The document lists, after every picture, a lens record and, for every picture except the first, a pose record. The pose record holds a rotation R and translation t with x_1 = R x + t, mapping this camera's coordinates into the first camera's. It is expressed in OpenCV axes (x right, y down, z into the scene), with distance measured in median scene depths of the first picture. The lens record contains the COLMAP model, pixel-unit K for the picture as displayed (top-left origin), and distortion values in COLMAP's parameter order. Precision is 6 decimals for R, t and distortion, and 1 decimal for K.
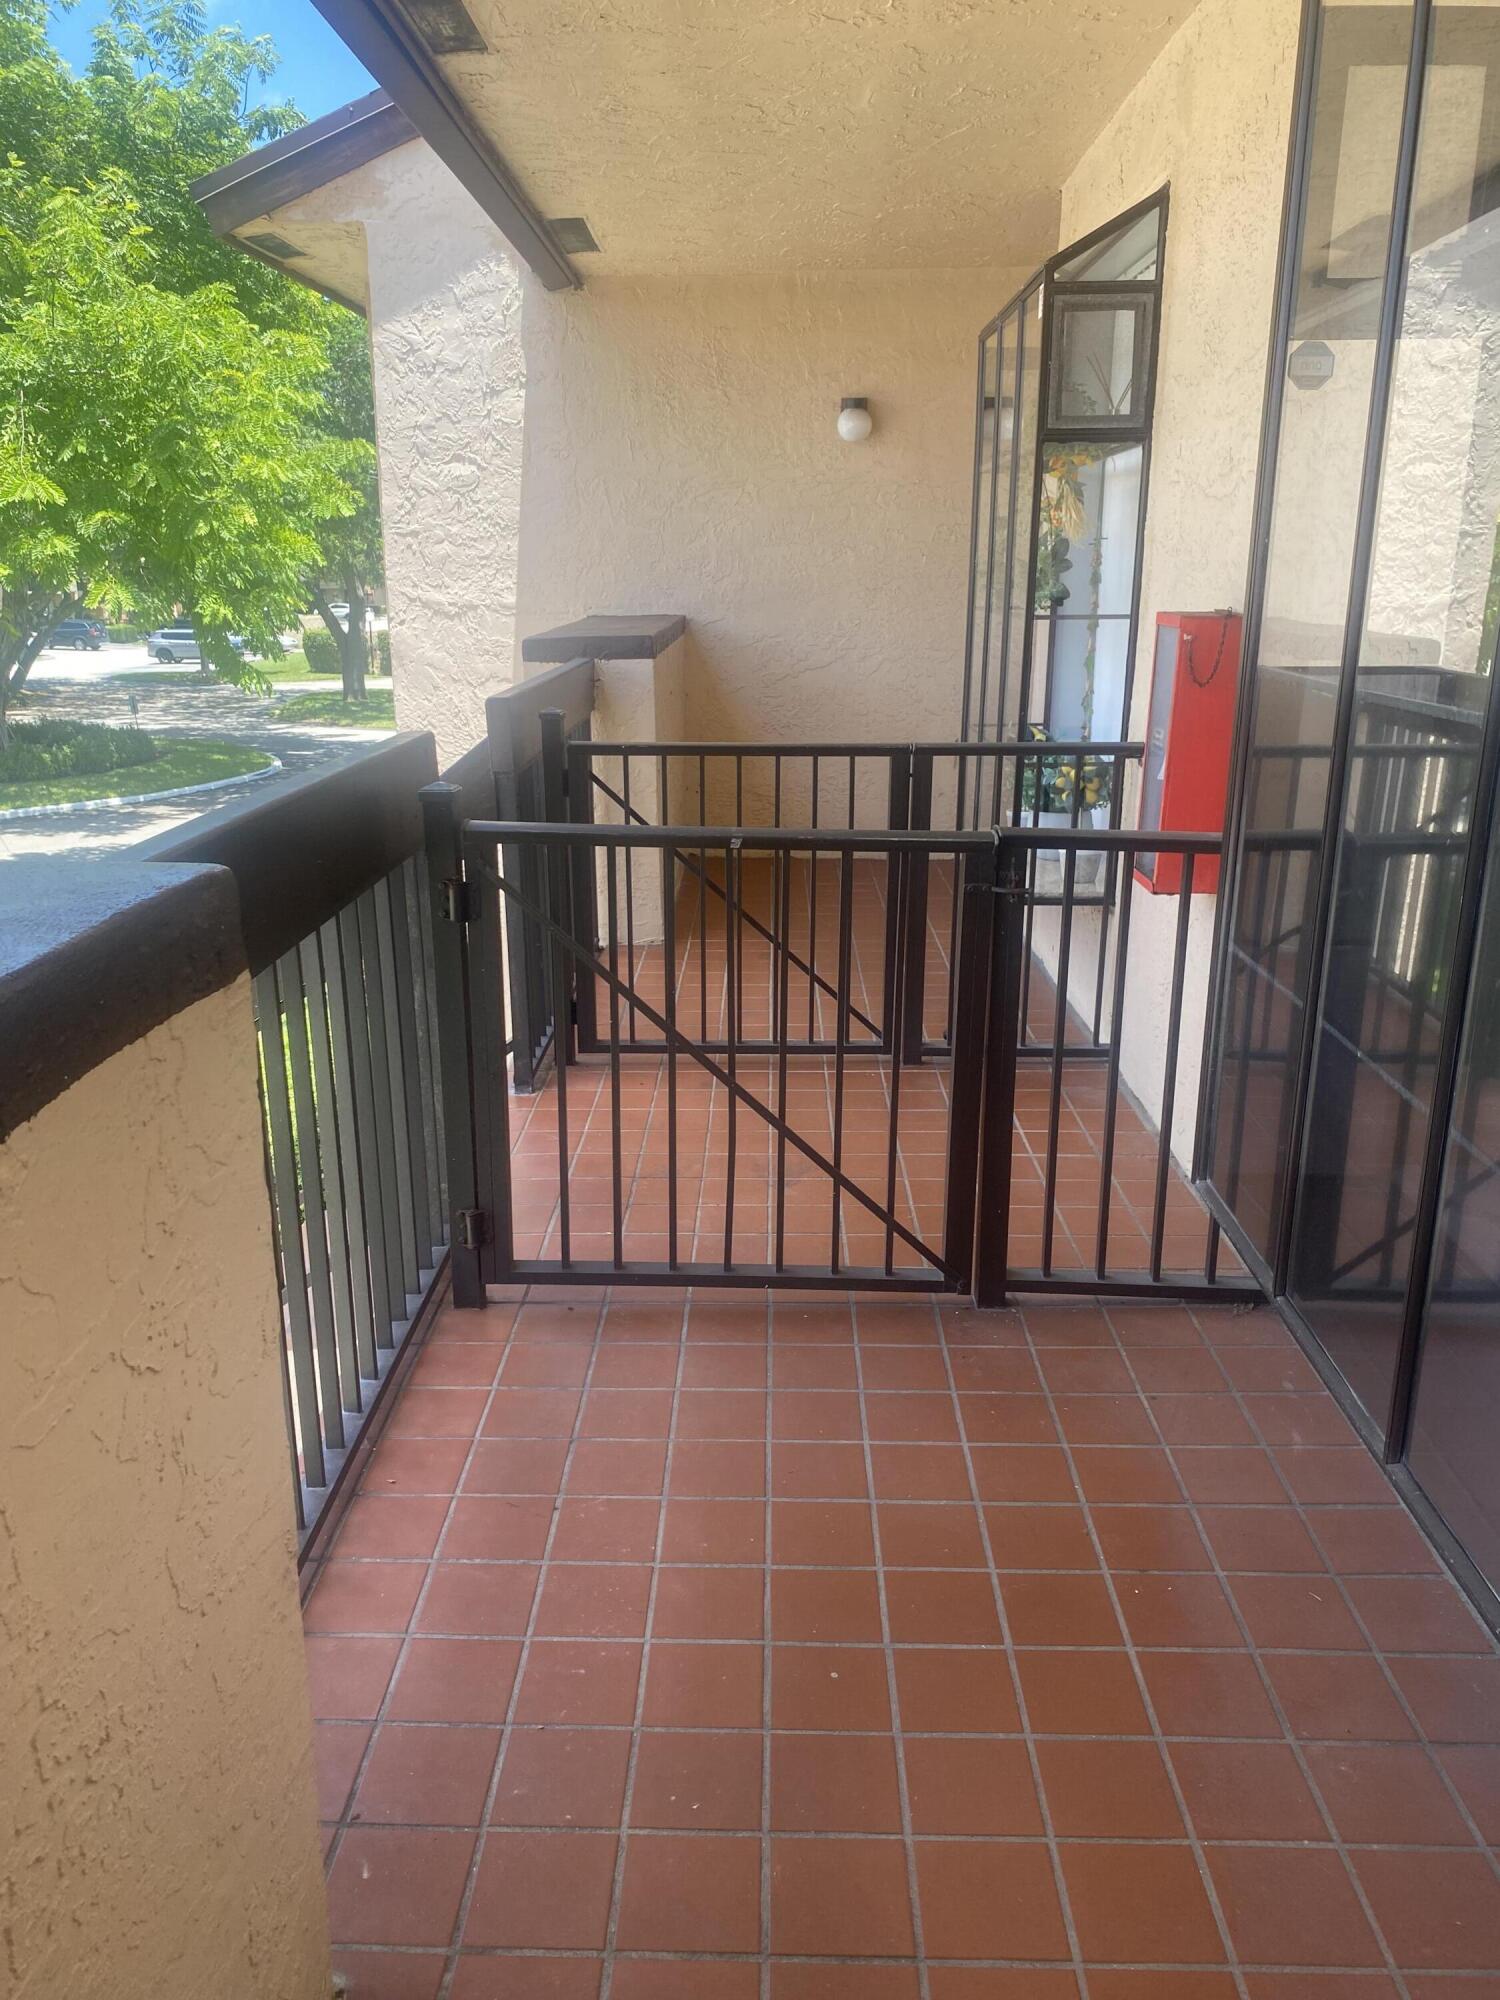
lens RADIAL K [[1533.6, 0, 750.0], [0, 1533.6, 1000.0], [0, 0, 1]] dist [0.025901, -0.023509]
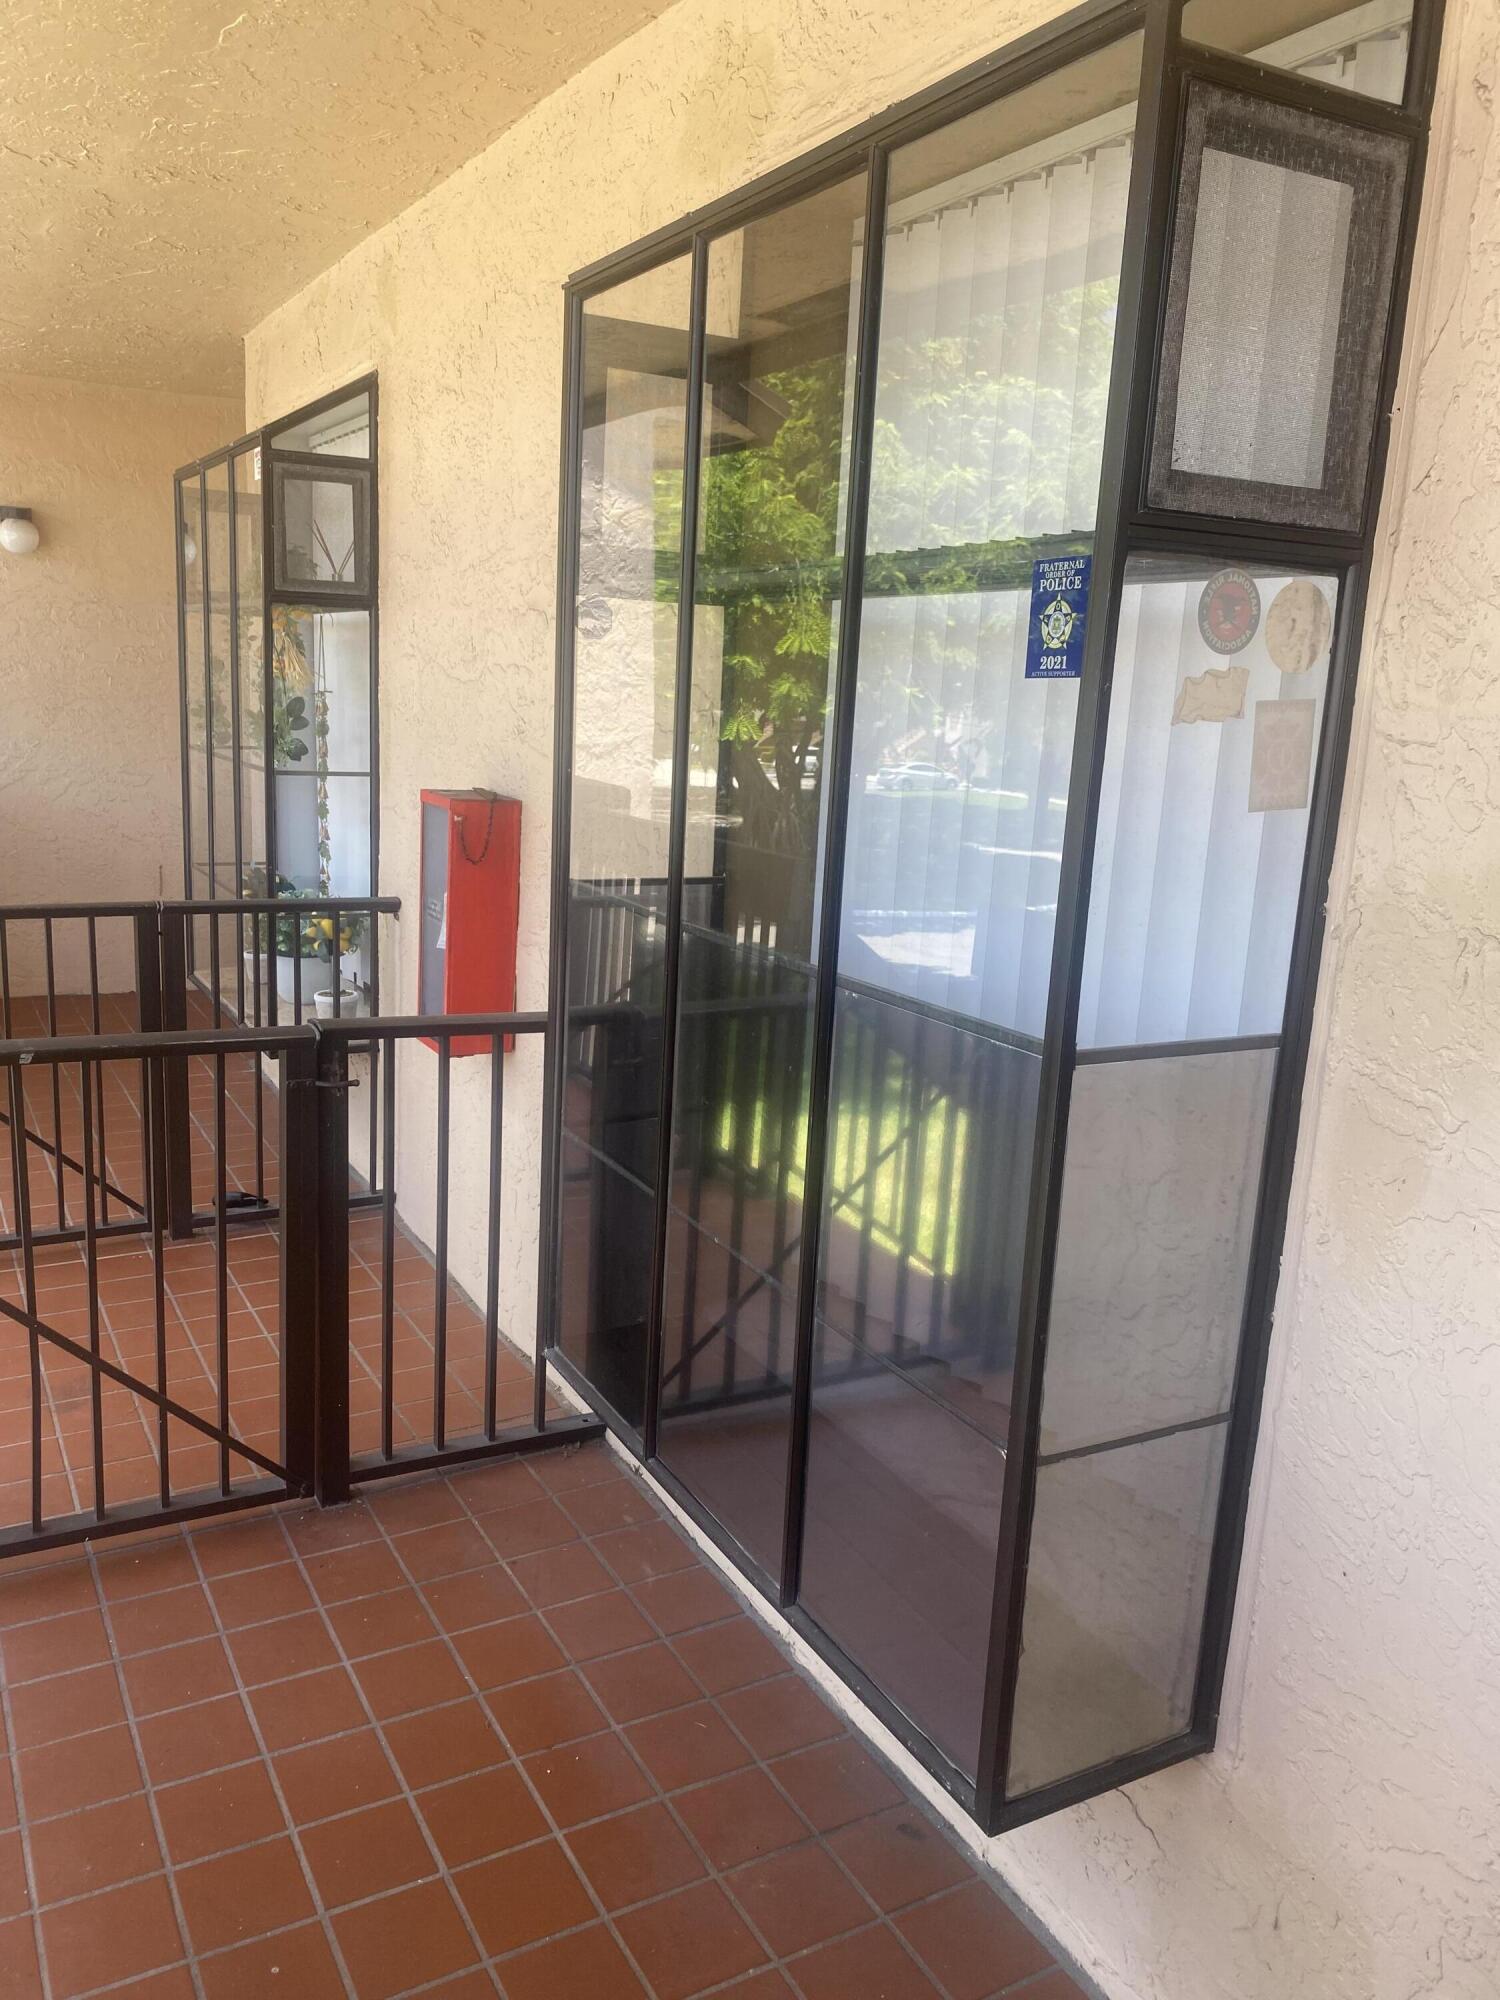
lens RADIAL K [[1533.6, 0, 750.0], [0, 1533.6, 1000.0], [0, 0, 1]] dist [0.025901, -0.023509]
pose [[0.863021, -0.064559, 0.501025, -0.086923], [0.091809, 0.995328, -0.029889, -0.066576], [-0.496755, 0.071793, 0.864916, -0.006529]]
